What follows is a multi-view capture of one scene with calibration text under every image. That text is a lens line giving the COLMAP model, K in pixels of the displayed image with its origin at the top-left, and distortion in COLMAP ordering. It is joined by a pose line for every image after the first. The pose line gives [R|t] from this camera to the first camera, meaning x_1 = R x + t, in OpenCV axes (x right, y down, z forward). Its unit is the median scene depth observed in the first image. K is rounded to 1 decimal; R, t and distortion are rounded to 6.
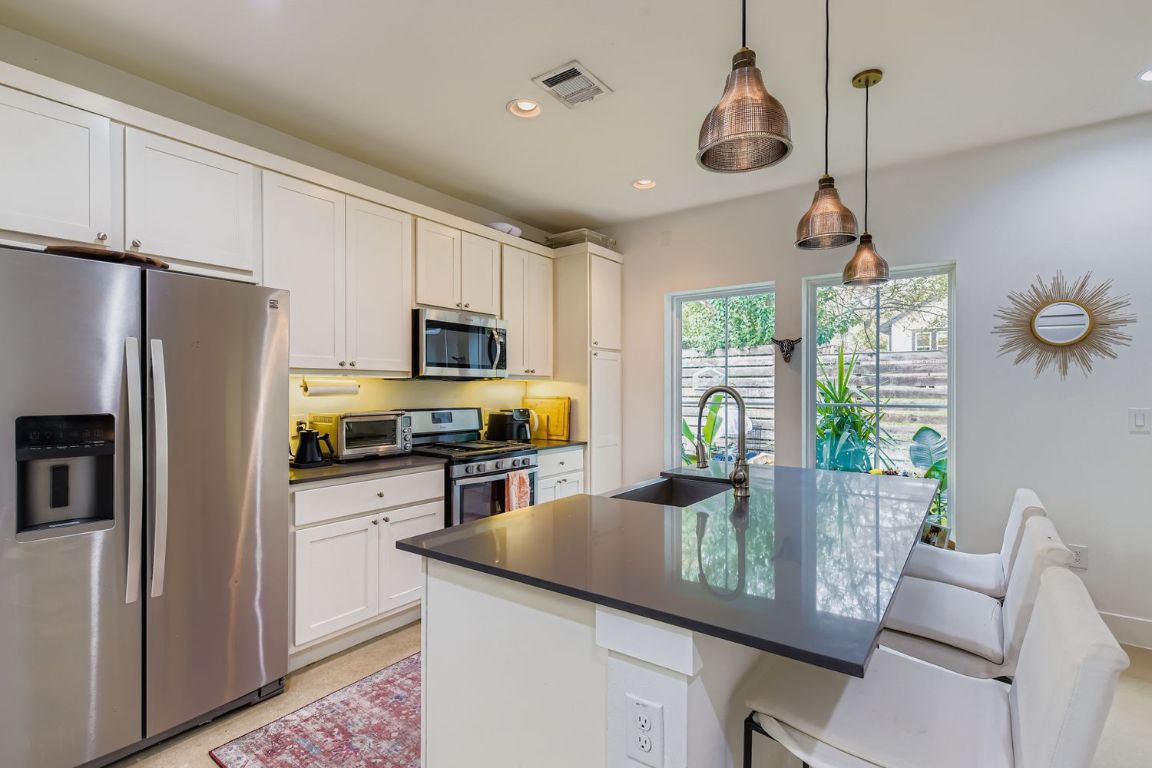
lens RADIAL K [[542.2, 0, 576.0], [0, 542.2, 384.0], [0, 0, 1]] dist [0.002314, 0.000573]
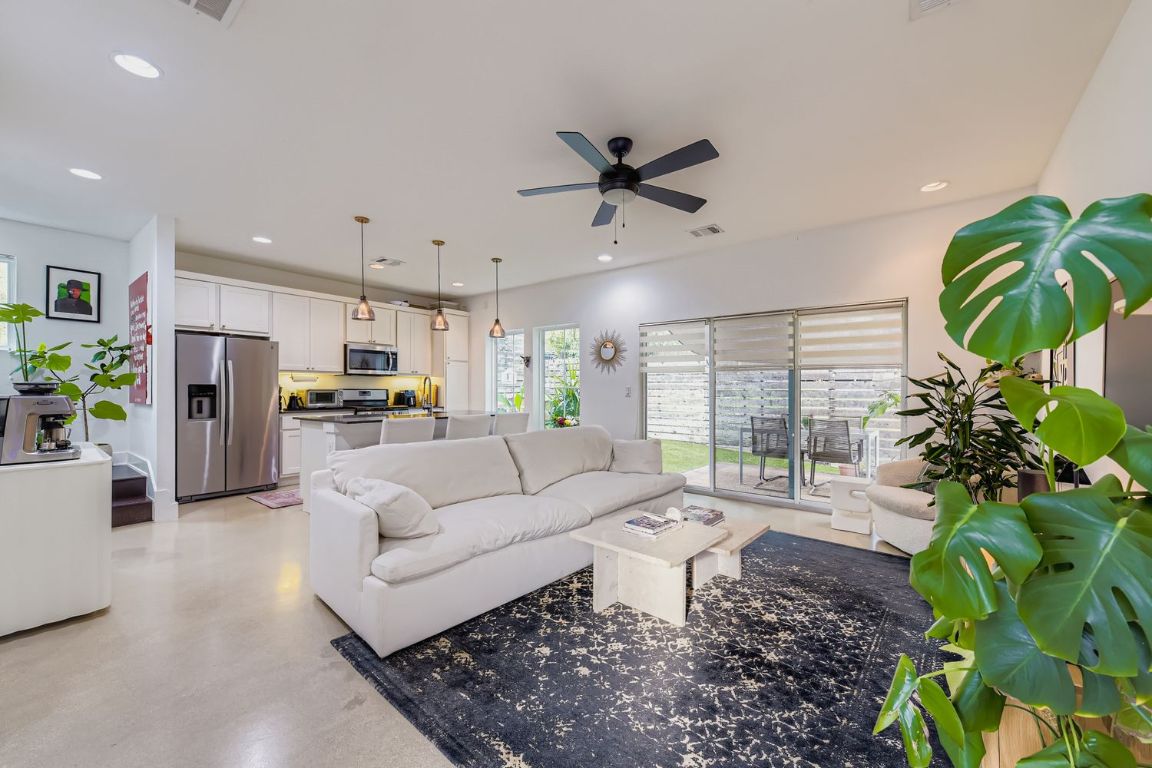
lens RADIAL K [[448.0, 0, 576.0], [0, 448.0, 384.0], [0, 0, 1]] dist [-0.000174, -0.000060]
pose [[0.999687, 0.001209, -0.024970, 0.723473], [-0.001274, 0.999996, -0.002609, 0.032784], [0.024966, 0.002640, 0.999685, -0.860041]]
